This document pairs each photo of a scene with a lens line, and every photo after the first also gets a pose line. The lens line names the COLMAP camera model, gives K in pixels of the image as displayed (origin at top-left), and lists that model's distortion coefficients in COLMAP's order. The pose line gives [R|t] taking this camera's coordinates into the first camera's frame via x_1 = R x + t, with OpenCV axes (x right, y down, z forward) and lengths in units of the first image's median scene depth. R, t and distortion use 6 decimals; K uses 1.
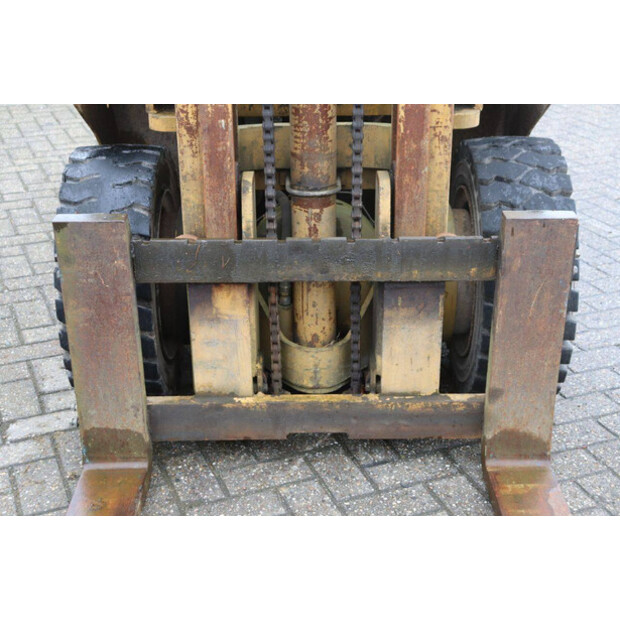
lens RADIAL K [[936.8, 0, 310.0], [0, 936.8, 310.0], [0, 0, 1]] dist [0.072626, 0.077205]
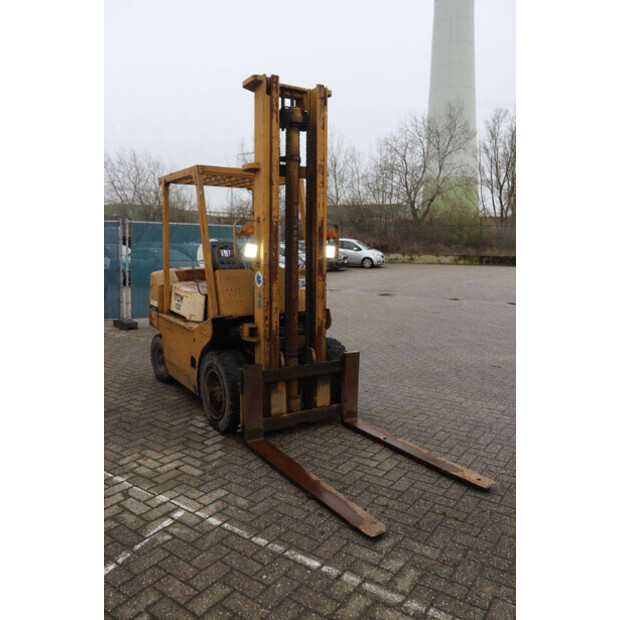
lens RADIAL K [[511.5, 0, 310.0], [0, 511.5, 310.0], [0, 0, 1]] dist [-0.172477, 0.143956]
pose [[0.838086, -0.054468, 0.542813, -0.991159], [0.202552, 0.954946, -0.216912, 0.150785], [-0.506542, 0.291738, 0.811359, -0.683908]]
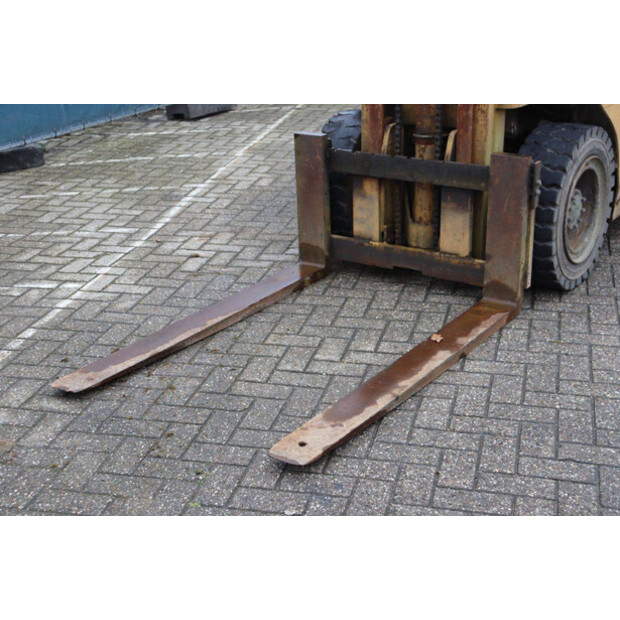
lens RADIAL K [[981.7, 0, 310.0], [0, 981.7, 310.0], [0, 0, 1]] dist [0.075563, 0.097237]
pose [[0.813475, 0.193316, -0.548532, 0.937709], [-0.213295, 0.976591, 0.027857, 0.200772], [0.541076, 0.094338, 0.835666, -0.710846]]
